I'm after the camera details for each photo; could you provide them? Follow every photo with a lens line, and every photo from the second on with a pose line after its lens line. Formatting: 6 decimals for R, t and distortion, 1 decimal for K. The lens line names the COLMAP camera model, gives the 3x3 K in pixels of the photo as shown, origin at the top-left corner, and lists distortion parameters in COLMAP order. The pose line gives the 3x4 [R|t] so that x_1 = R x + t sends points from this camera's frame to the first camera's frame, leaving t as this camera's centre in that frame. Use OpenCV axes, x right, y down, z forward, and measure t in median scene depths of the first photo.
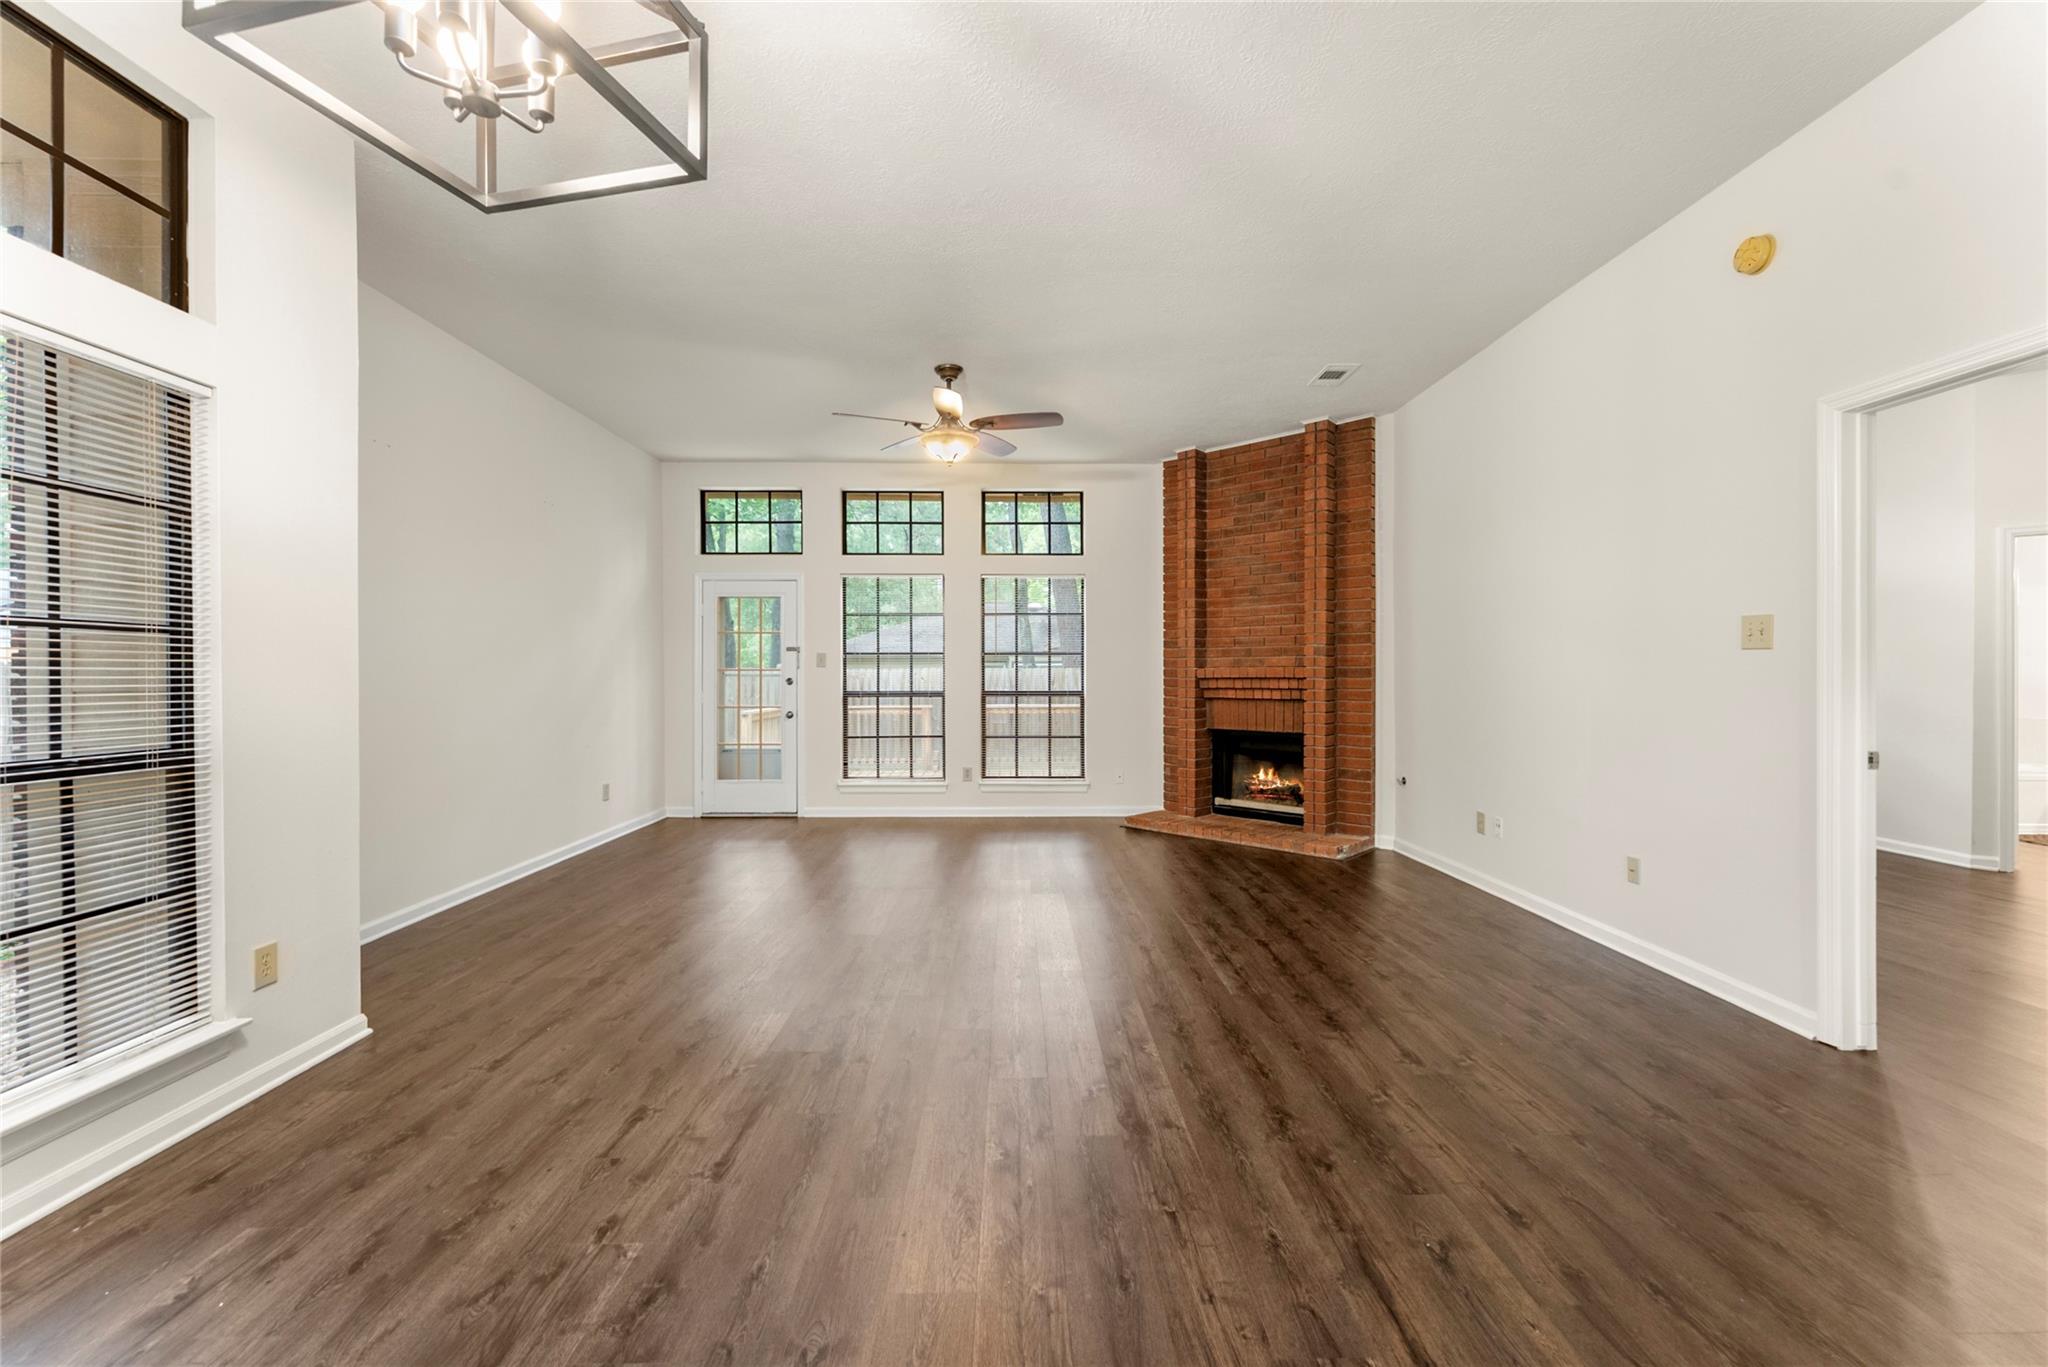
lens RADIAL K [[829.8, 0, 1019.7], [0, 829.8, 677.7], [0, 0, 1]] dist [-0.002859, 0.000864]
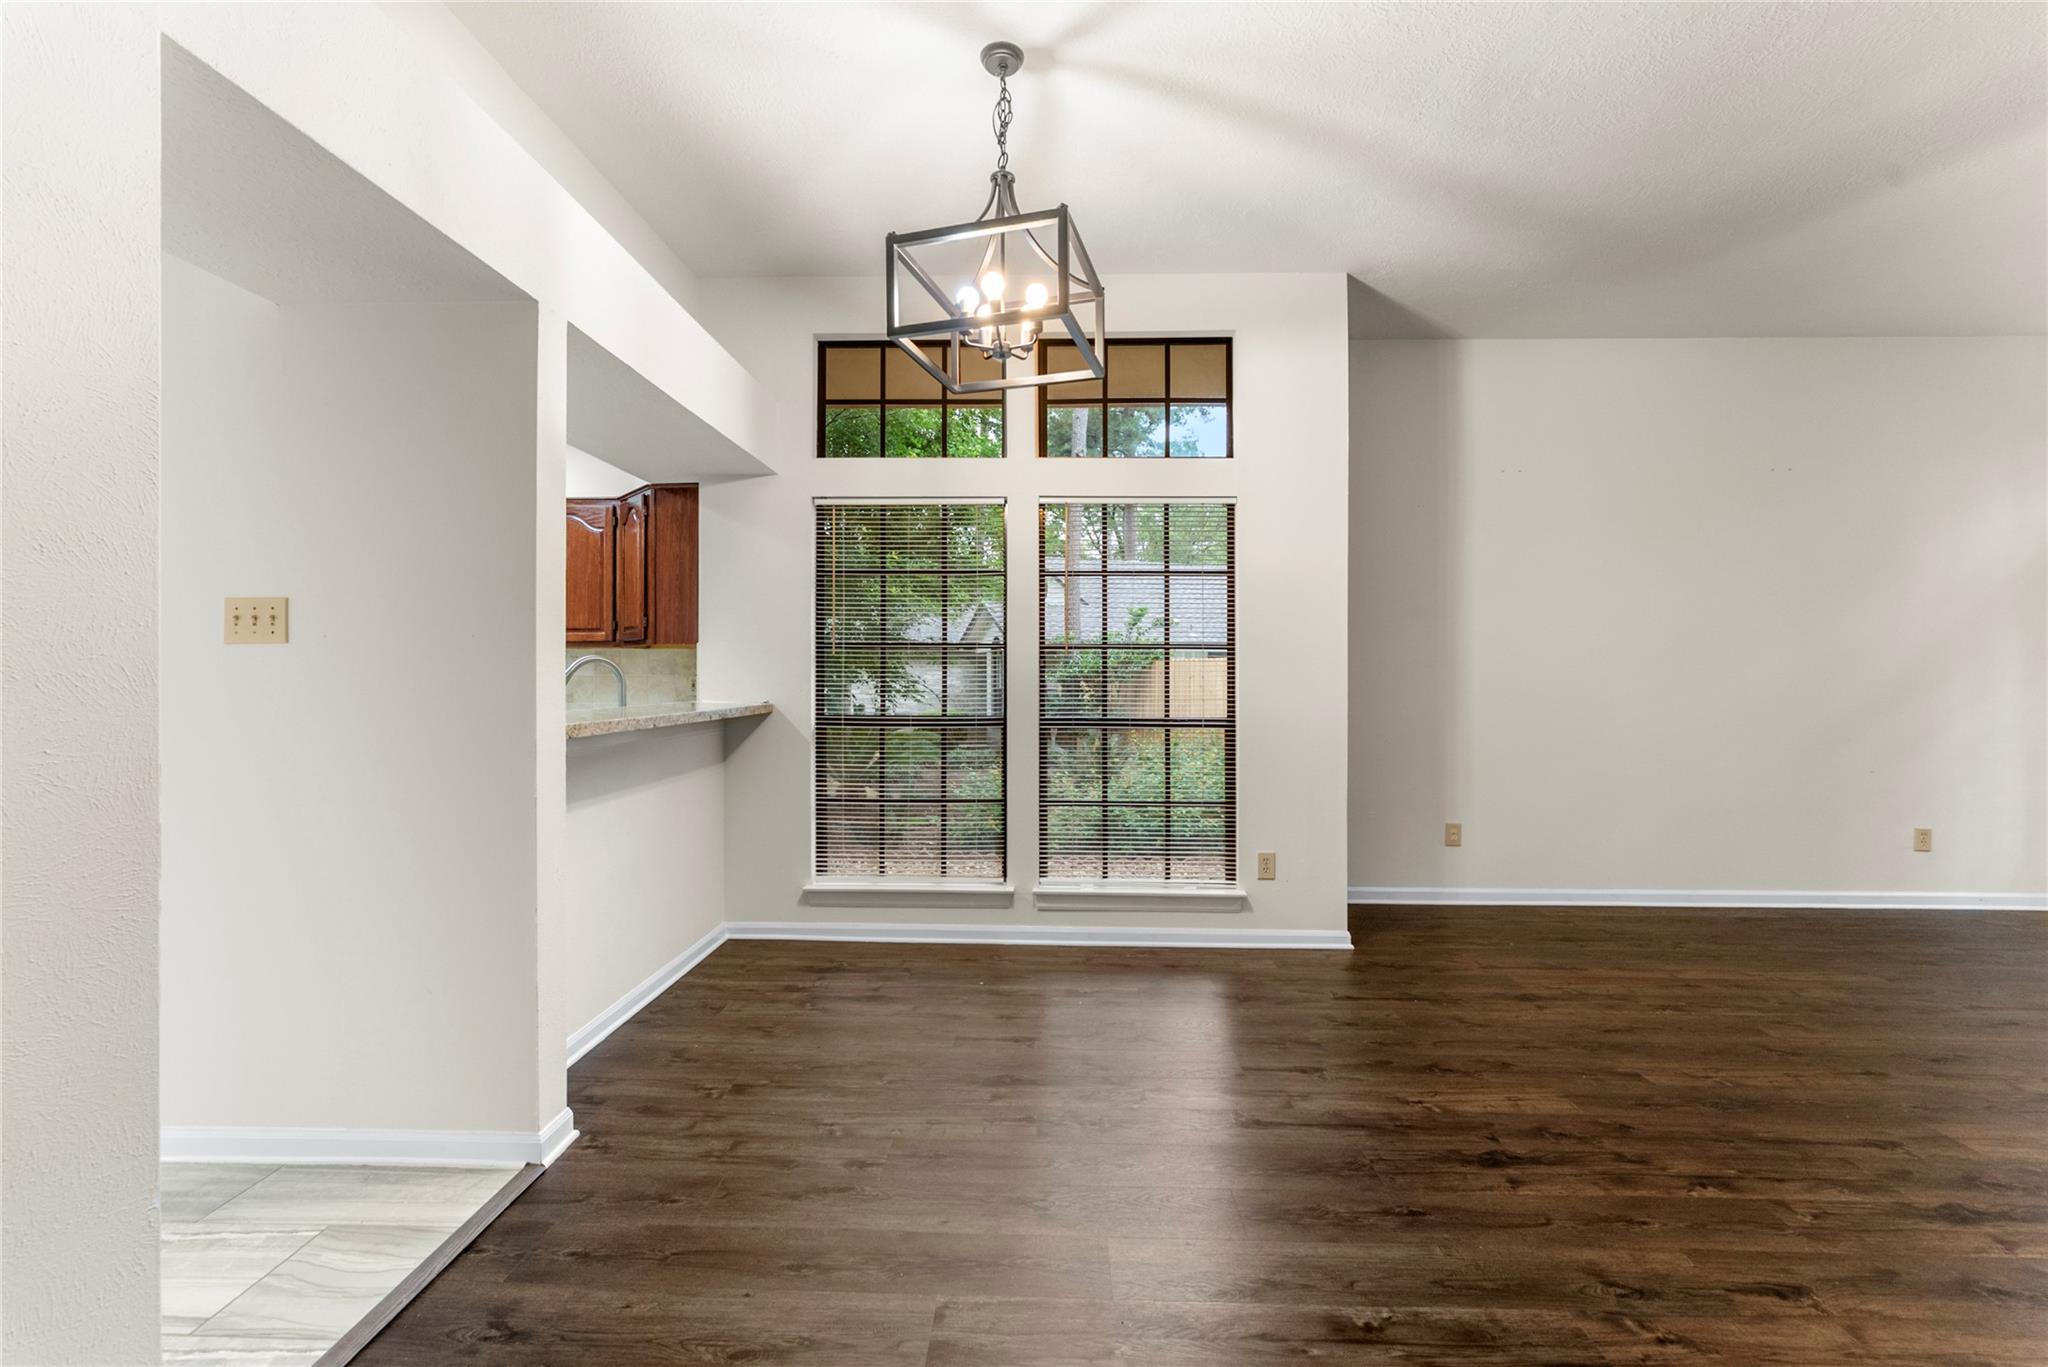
lens RADIAL K [[829.8, 0, 1028.6], [0, 829.8, 675.4], [0, 0, 1]] dist [-0.002859, 0.000864]
pose [[-0.035949, 0.004234, -0.999345, 0.257083], [-0.008989, 0.999949, 0.004560, -0.001623], [0.999313, 0.009147, -0.035910, 0.254762]]
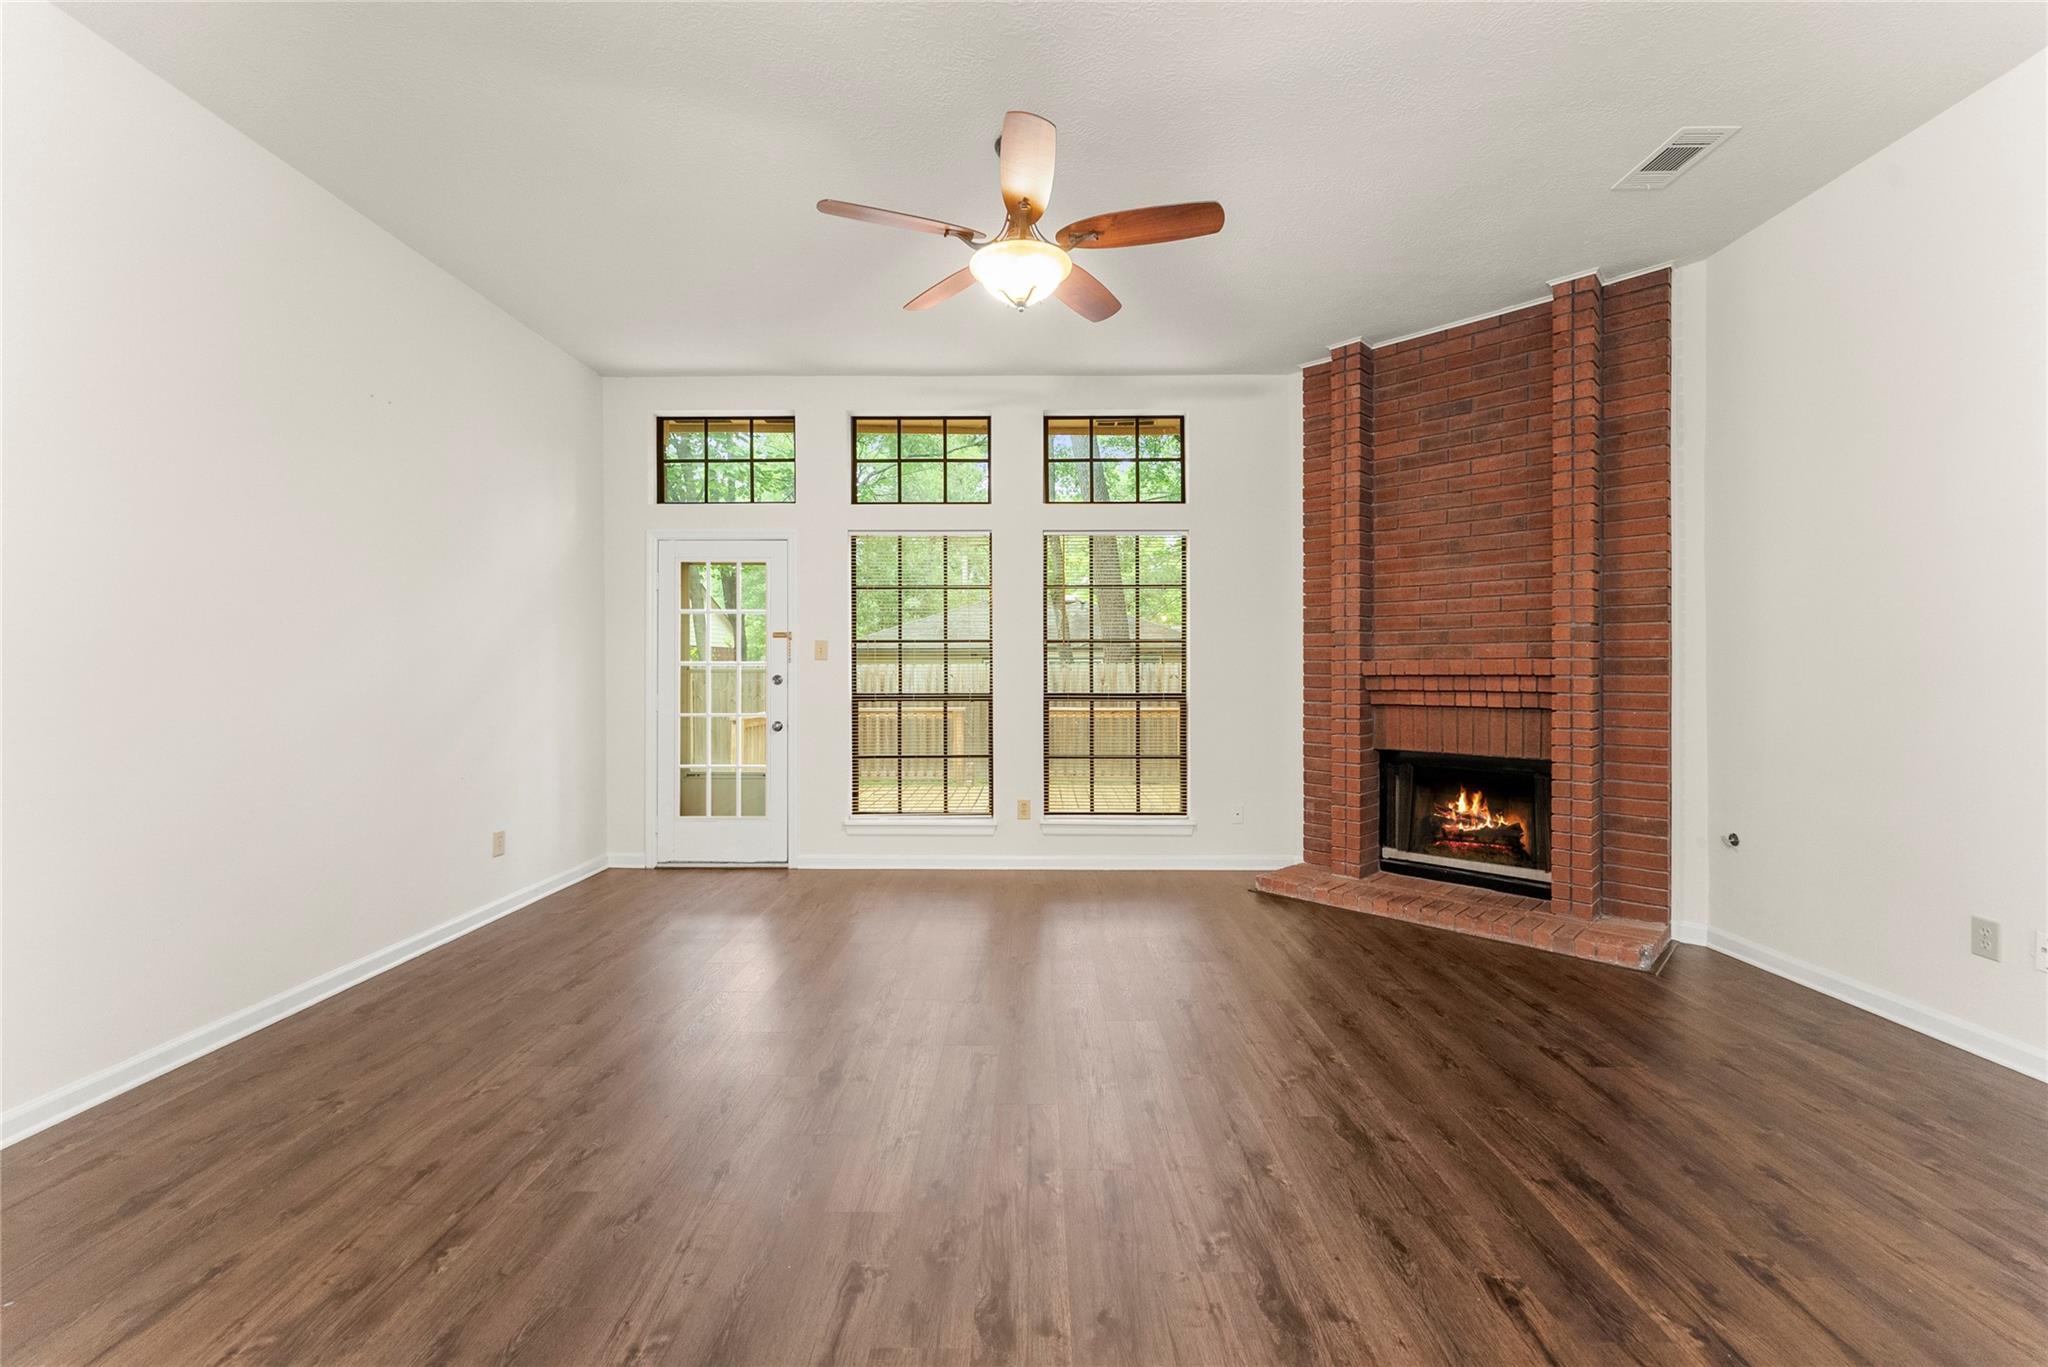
lens RADIAL K [[829.8, 0, 1025.7], [0, 829.8, 672.2], [0, 0, 1]] dist [-0.002859, 0.000864]
pose [[0.999788, 0.000454, -0.020589, -0.056886], [-0.000517, 0.999995, -0.003070, -0.000115], [0.020587, 0.003080, 0.999783, 0.342793]]
